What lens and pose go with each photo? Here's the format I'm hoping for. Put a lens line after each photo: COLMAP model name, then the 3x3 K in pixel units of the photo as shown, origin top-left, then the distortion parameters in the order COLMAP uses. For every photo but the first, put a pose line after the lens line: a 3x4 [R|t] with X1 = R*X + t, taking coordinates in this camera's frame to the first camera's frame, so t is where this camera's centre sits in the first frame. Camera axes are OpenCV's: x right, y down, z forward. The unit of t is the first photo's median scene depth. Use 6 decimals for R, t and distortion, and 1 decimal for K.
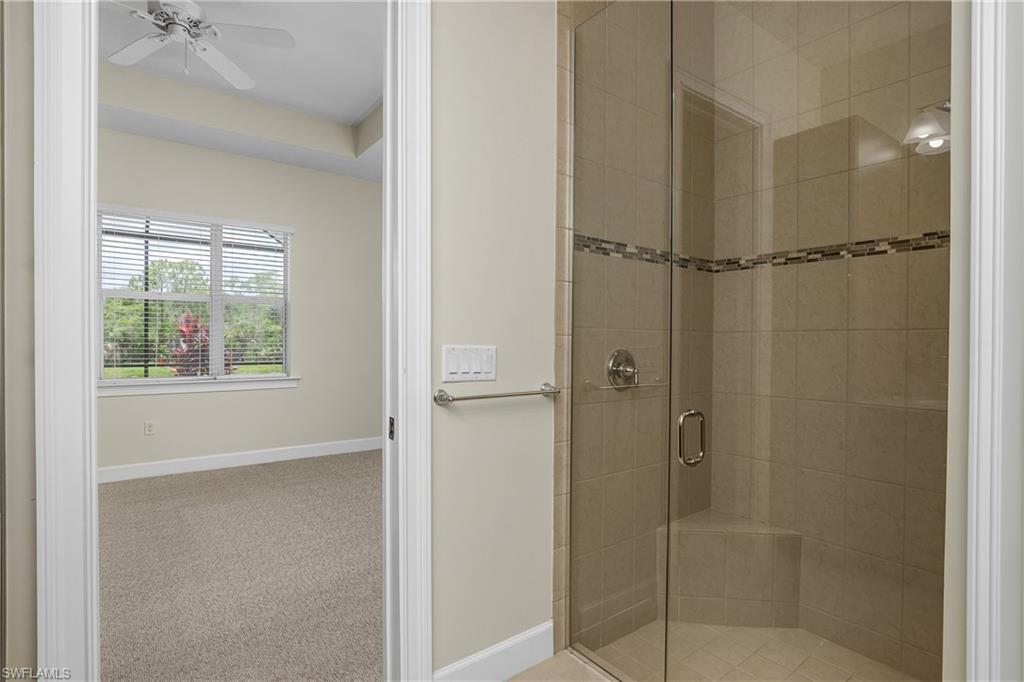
lens RADIAL K [[515.6, 0, 513.7], [0, 515.6, 346.8], [0, 0, 1]] dist [-0.023492, 0.001622]
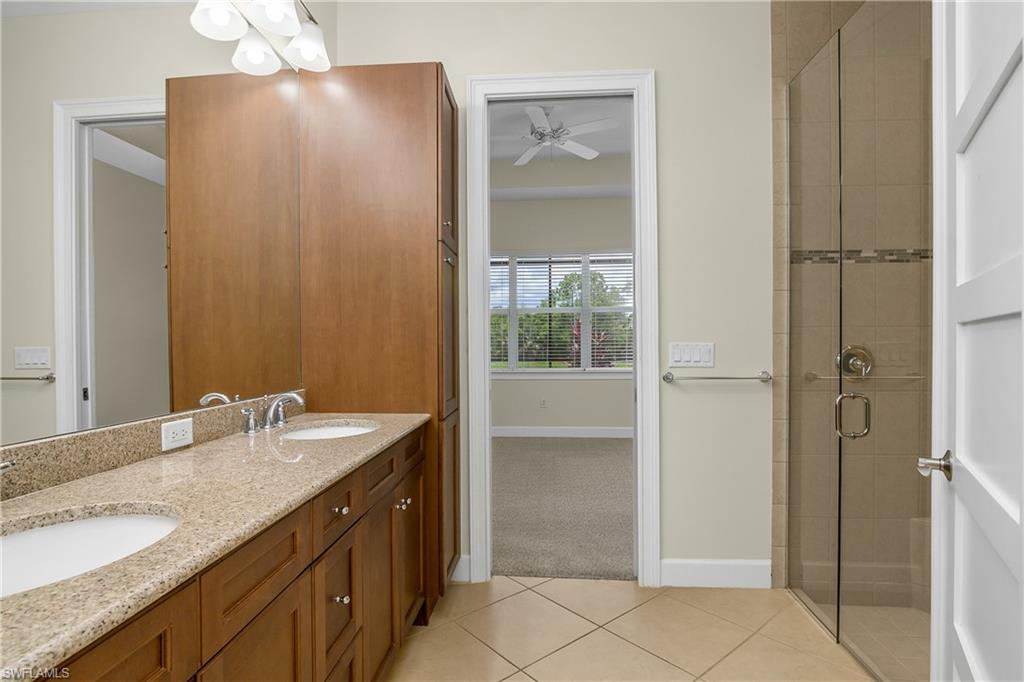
lens RADIAL K [[515.6, 0, 510.4], [0, 515.6, 341.8], [0, 0, 1]] dist [-0.023492, 0.001622]
pose [[0.748855, -0.010157, -0.662656, 0.398112], [0.003505, 0.999929, -0.011366, 0.008190], [0.662724, 0.006189, 0.748838, -0.336158]]
